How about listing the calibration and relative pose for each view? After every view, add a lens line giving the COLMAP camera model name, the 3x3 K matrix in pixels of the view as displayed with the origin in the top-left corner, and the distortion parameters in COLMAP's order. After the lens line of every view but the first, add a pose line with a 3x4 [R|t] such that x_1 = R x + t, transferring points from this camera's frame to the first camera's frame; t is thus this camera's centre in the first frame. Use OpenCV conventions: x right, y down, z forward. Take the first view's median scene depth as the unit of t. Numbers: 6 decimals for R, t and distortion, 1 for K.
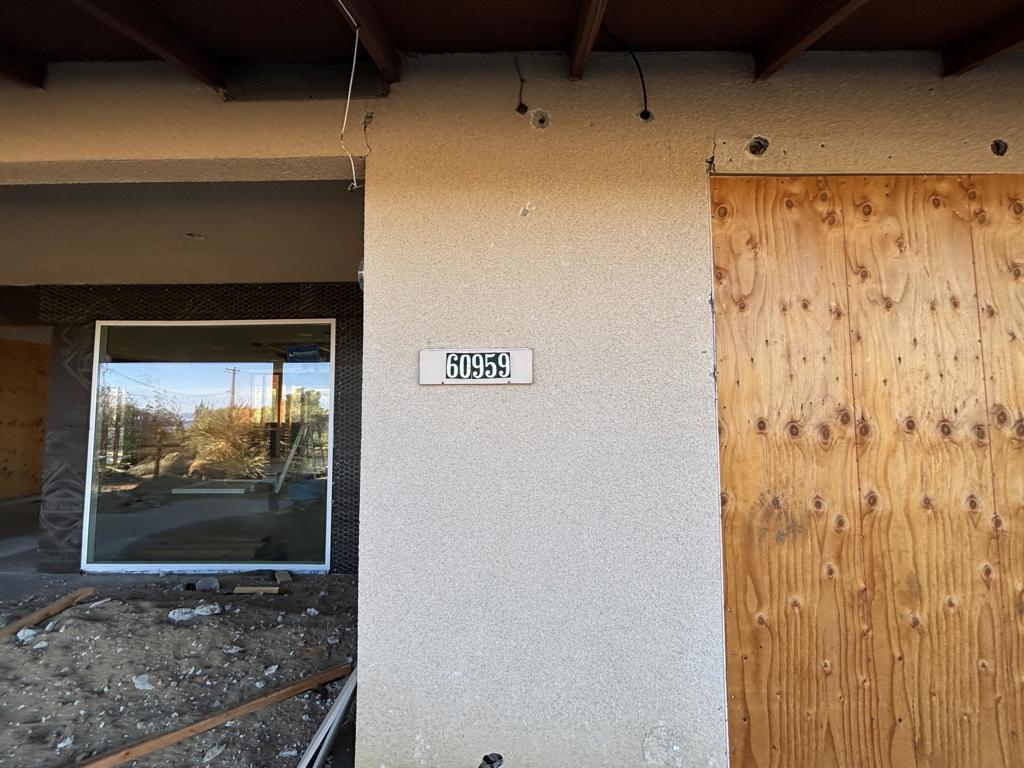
lens RADIAL K [[413.5, 0, 509.6], [0, 413.5, 383.1], [0, 0, 1]] dist [-0.001409, 0.000017]
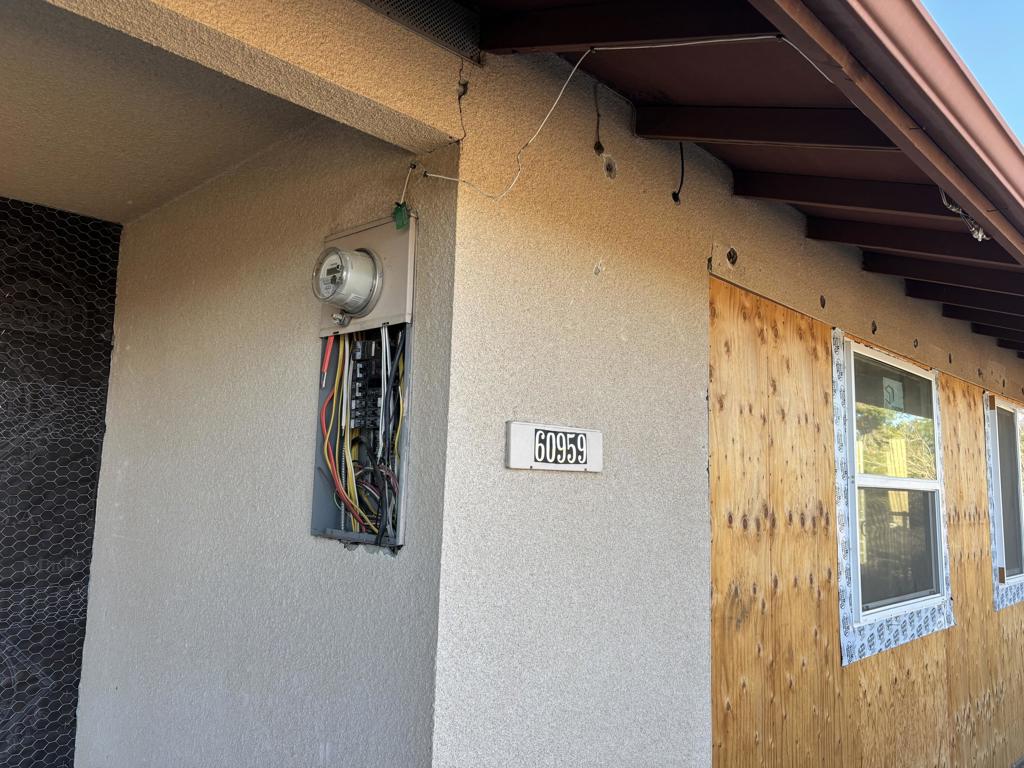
lens RADIAL K [[764.8, 0, 512.0], [0, 764.8, 384.0], [0, 0, 1]] dist [-0.010475, -0.002204]
pose [[0.690047, 0.117494, 0.714164, -1.218201], [-0.074486, 0.993024, -0.091402, -0.021940], [-0.719921, 0.009876, 0.693986, 0.037746]]
